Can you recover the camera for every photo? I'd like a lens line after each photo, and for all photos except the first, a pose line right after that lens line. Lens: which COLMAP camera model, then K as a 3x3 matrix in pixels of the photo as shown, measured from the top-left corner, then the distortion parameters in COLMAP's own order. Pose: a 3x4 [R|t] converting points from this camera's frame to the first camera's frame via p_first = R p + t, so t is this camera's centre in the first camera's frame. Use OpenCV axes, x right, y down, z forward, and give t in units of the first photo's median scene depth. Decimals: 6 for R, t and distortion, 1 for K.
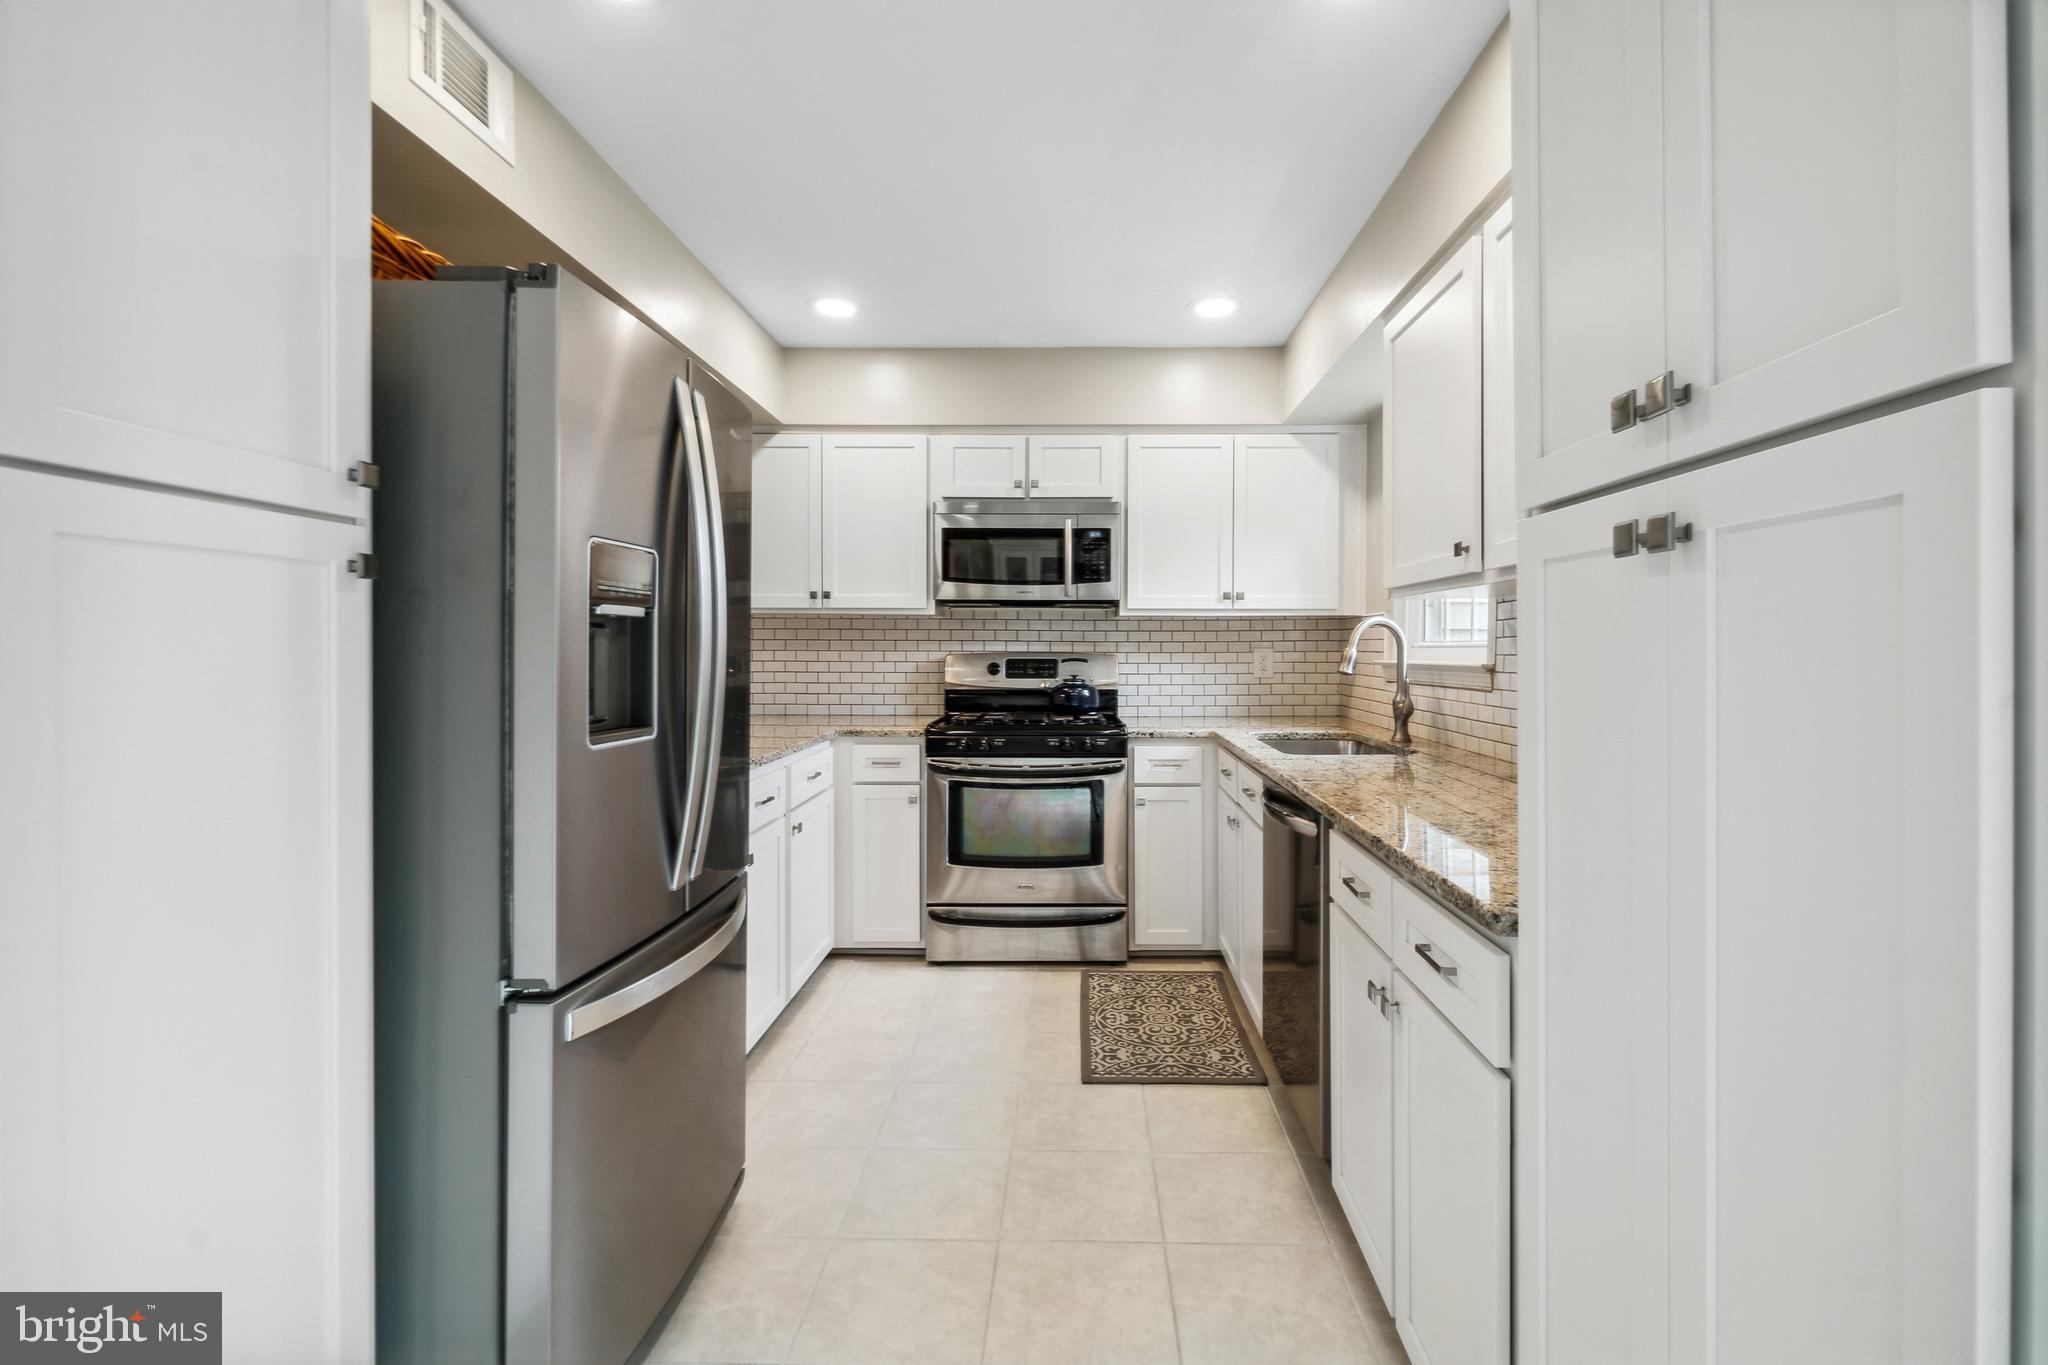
lens RADIAL K [[917.1, 0, 1038.0], [0, 917.1, 641.3], [0, 0, 1]] dist [0.005232, -0.000817]
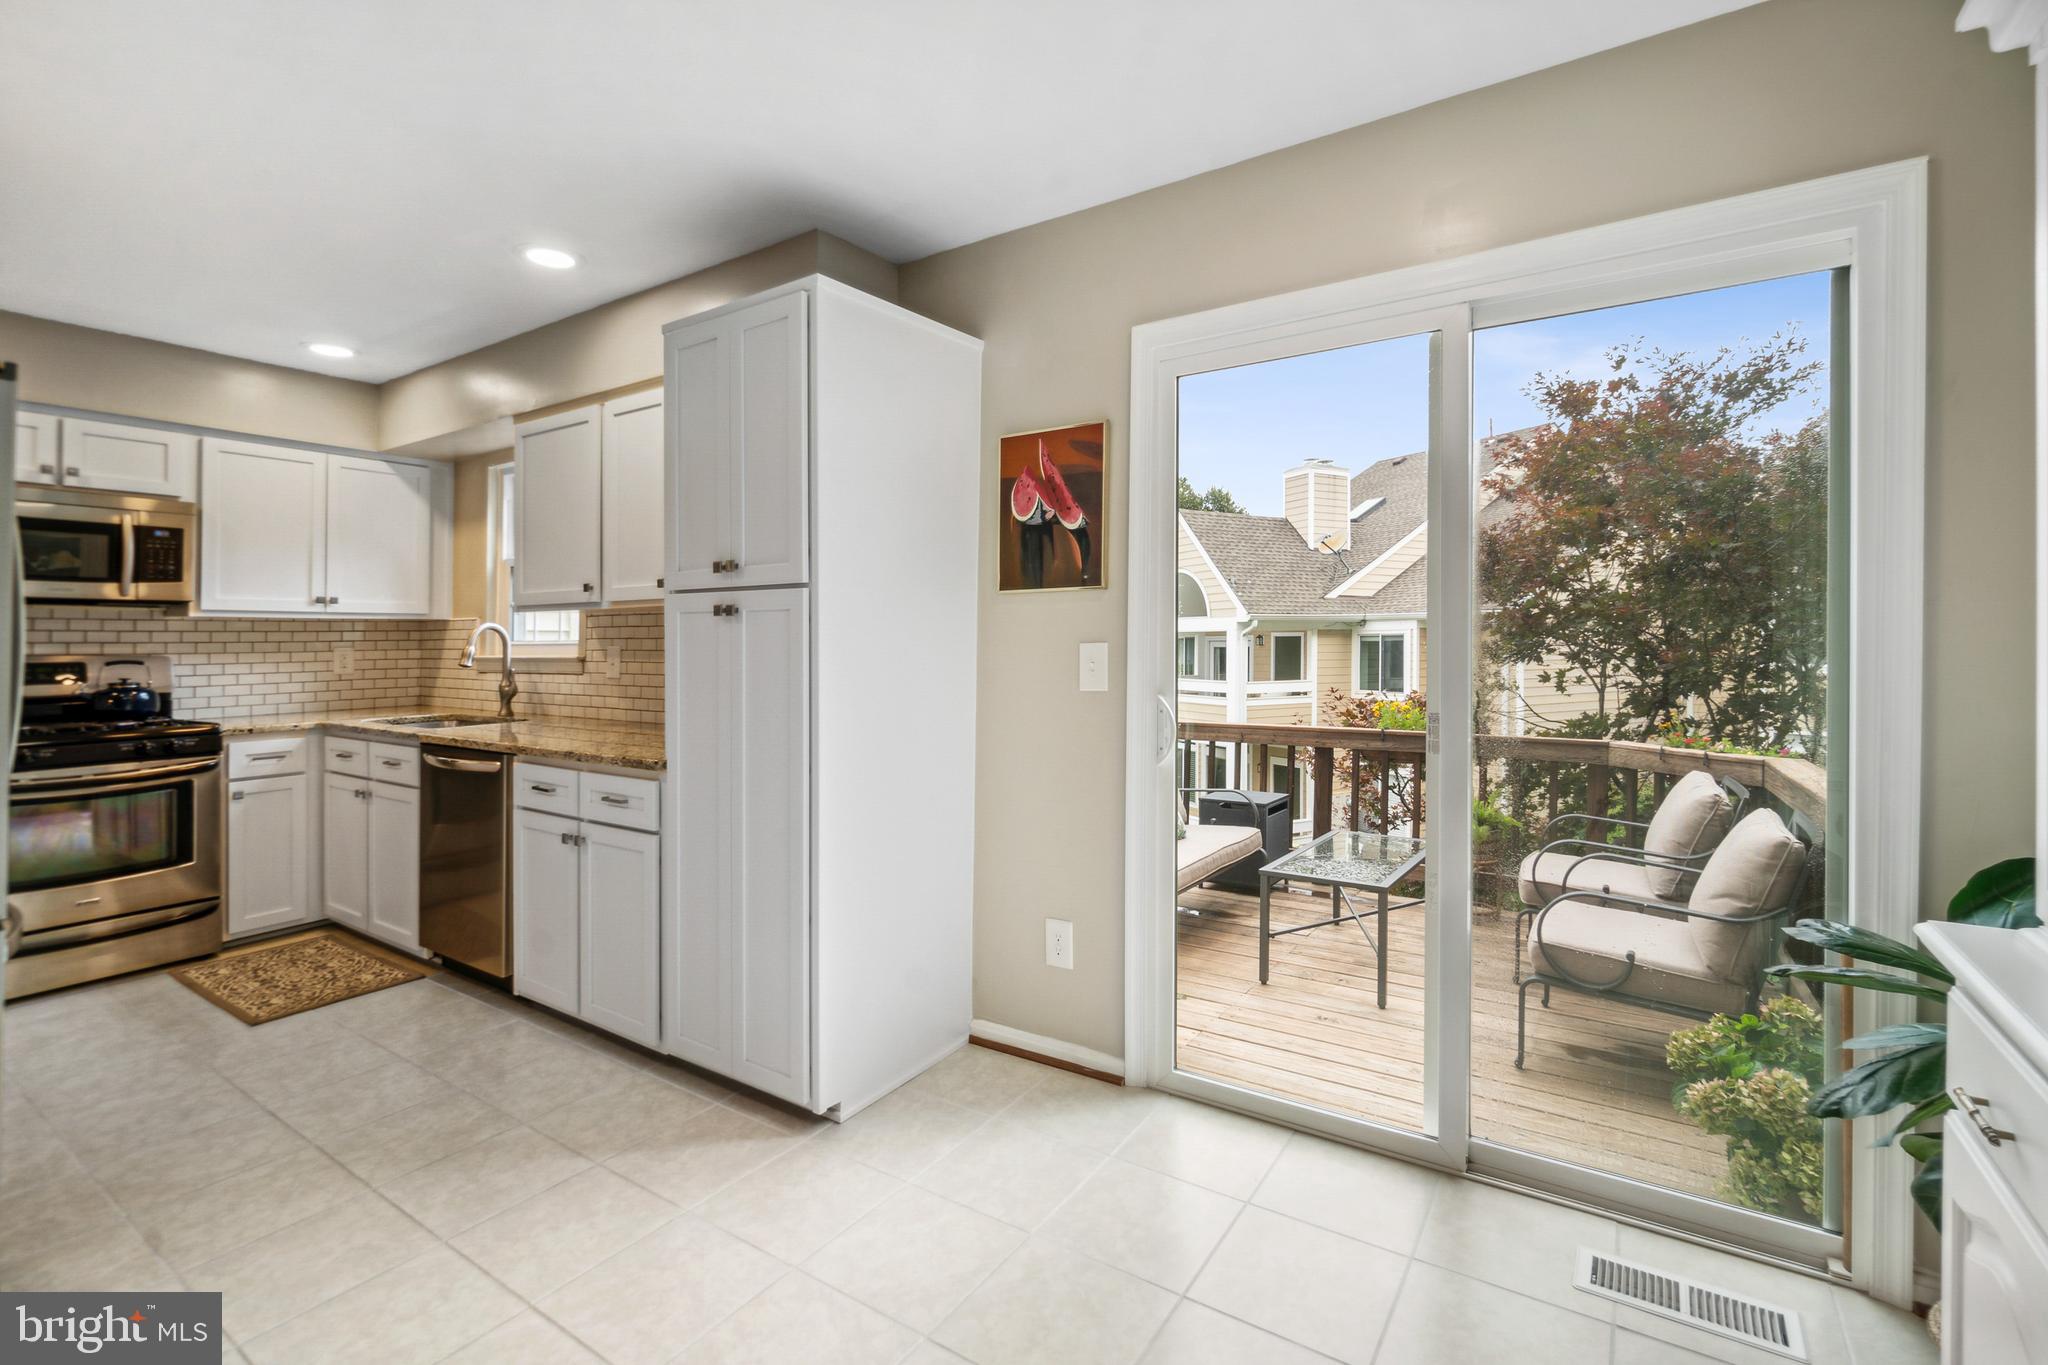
lens RADIAL K [[917.1, 0, 1035.5], [0, 917.1, 641.1], [0, 0, 1]] dist [0.005232, -0.000817]
pose [[0.518679, -0.004804, 0.854956, -0.299309], [0.000813, 0.999987, 0.005126, -0.005809], [-0.854969, -0.001963, 0.518676, -0.310227]]
